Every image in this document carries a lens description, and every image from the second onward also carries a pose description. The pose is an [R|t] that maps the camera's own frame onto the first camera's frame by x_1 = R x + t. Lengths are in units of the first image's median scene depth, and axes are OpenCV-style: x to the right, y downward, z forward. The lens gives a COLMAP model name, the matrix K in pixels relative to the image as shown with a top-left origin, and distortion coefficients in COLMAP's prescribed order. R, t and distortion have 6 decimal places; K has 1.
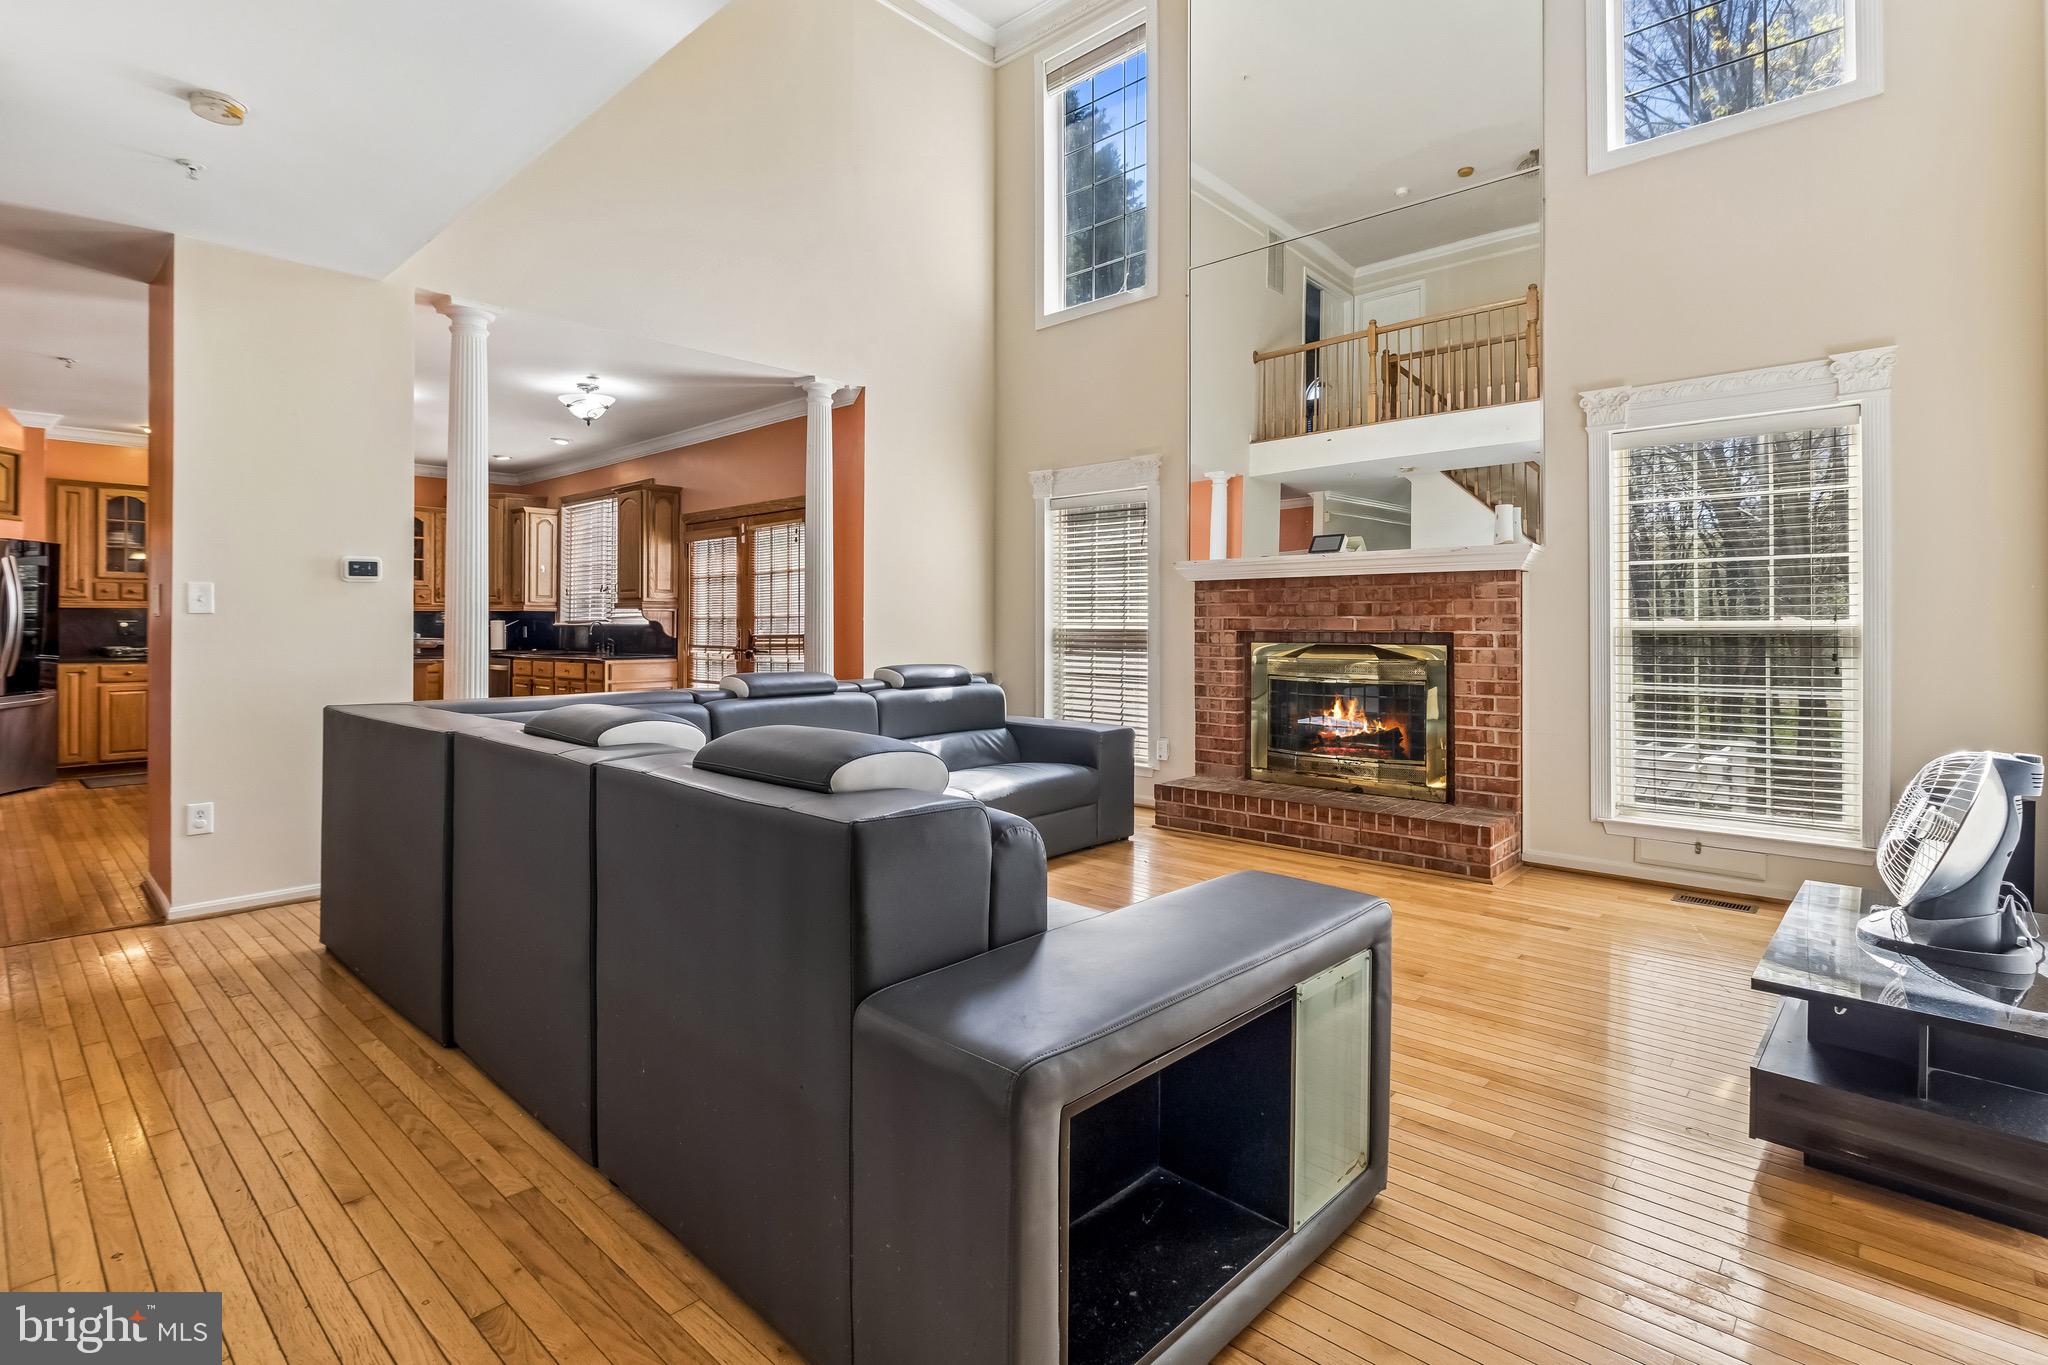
lens RADIAL K [[962.4, 0, 1028.8], [0, 962.4, 632.7], [0, 0, 1]] dist [-0.005662, -0.000872]
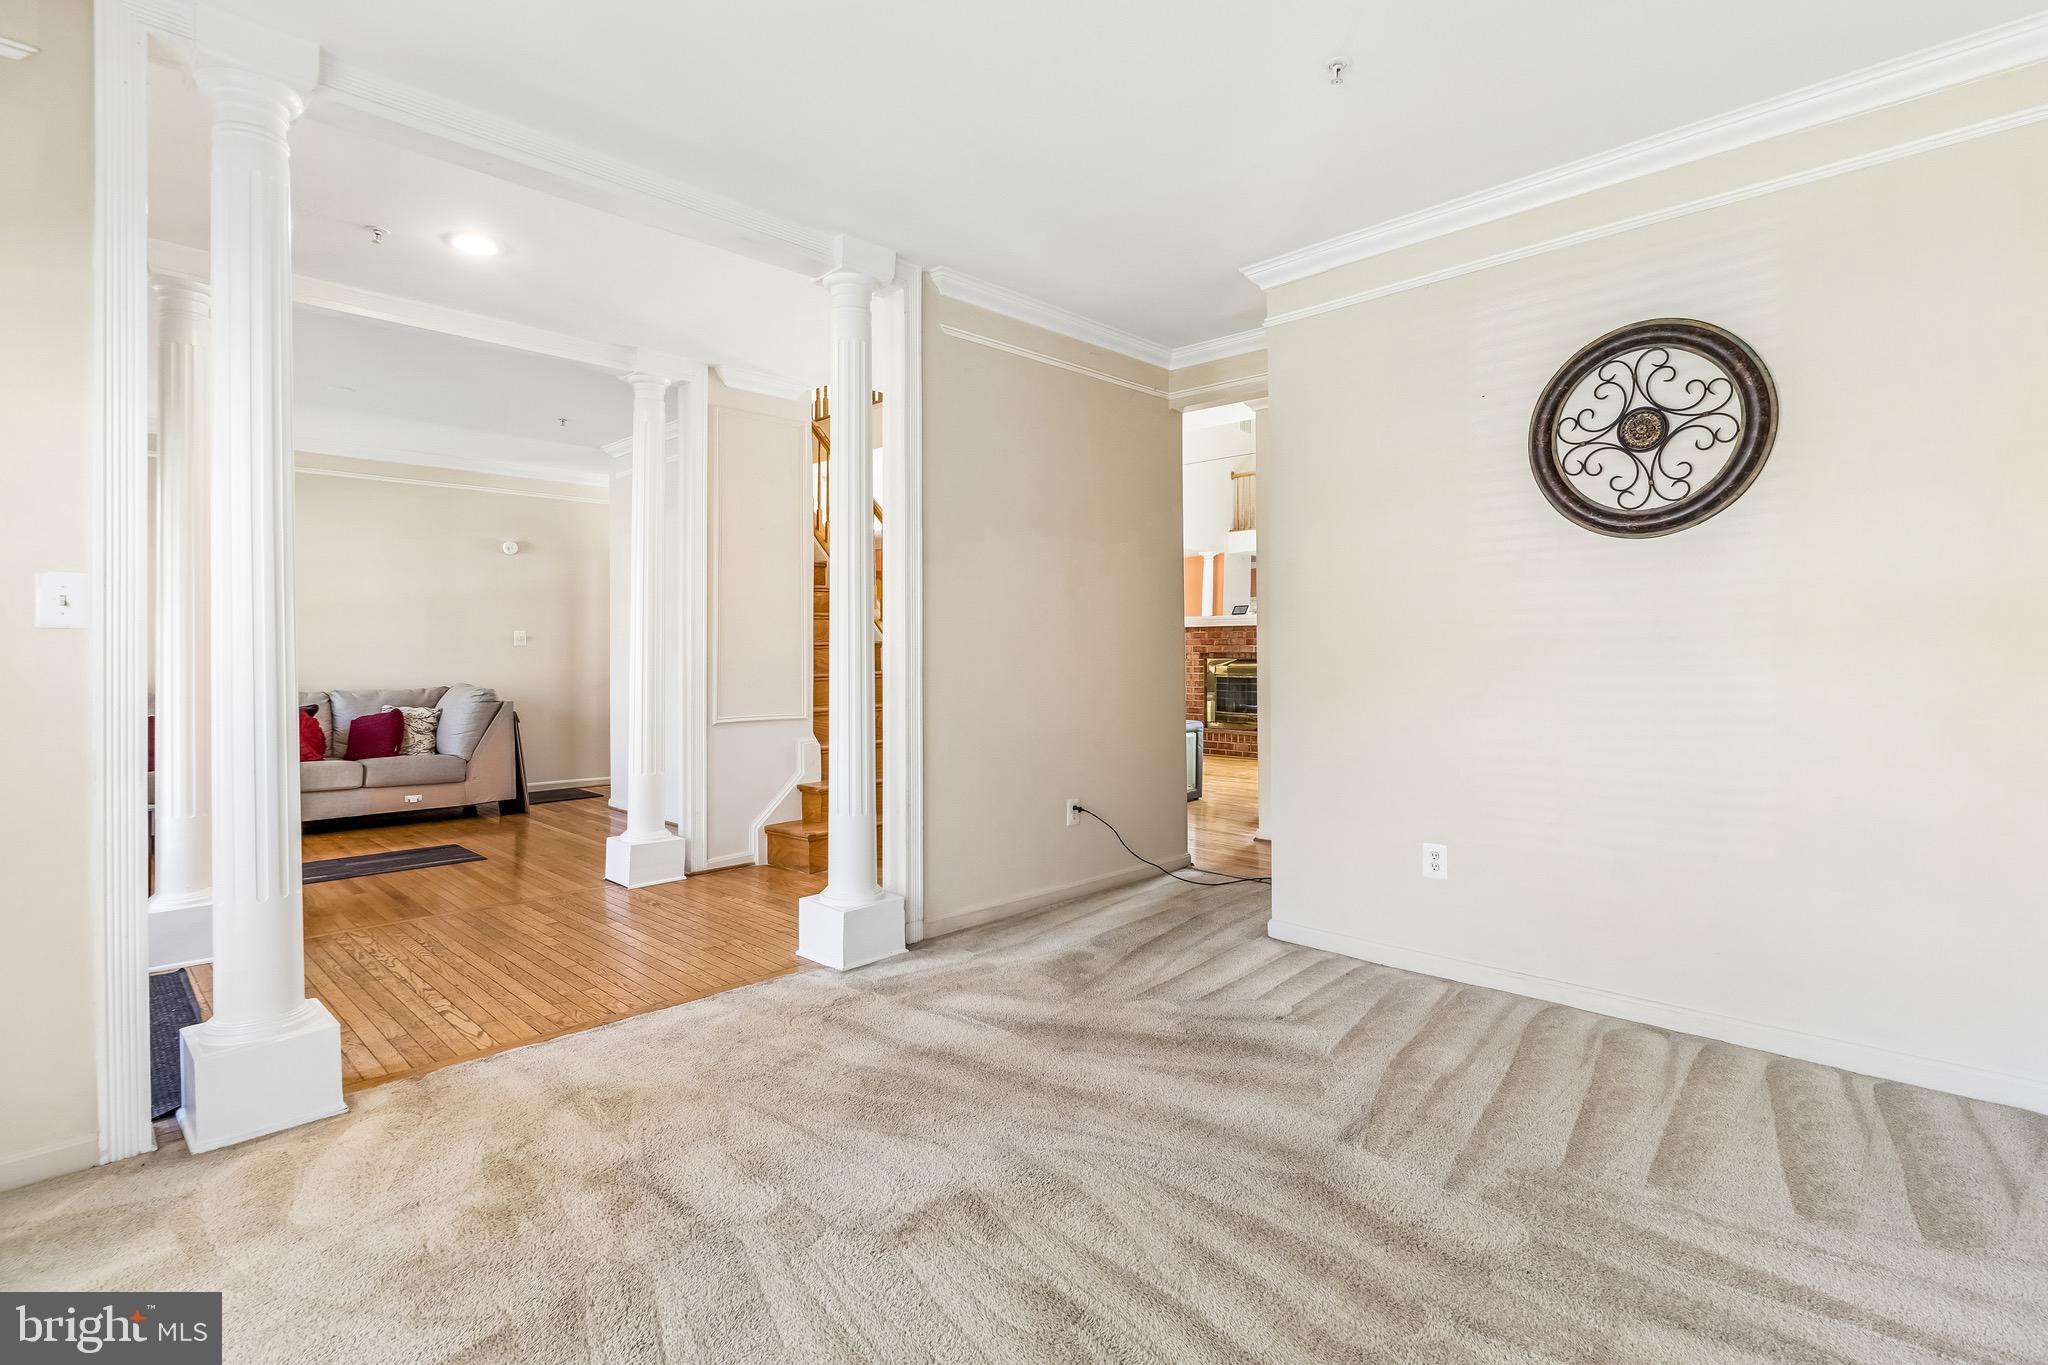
lens RADIAL K [[955.0, 0, 1022.4], [0, 955.0, 652.7], [0, 0, 1]] dist [0.033517, 0.000050]
pose [[0.998996, -0.003725, -0.044644, -0.068685], [0.003436, 0.999973, -0.006547, 0.011270], [0.044668, 0.006387, 0.998981, -1.139007]]
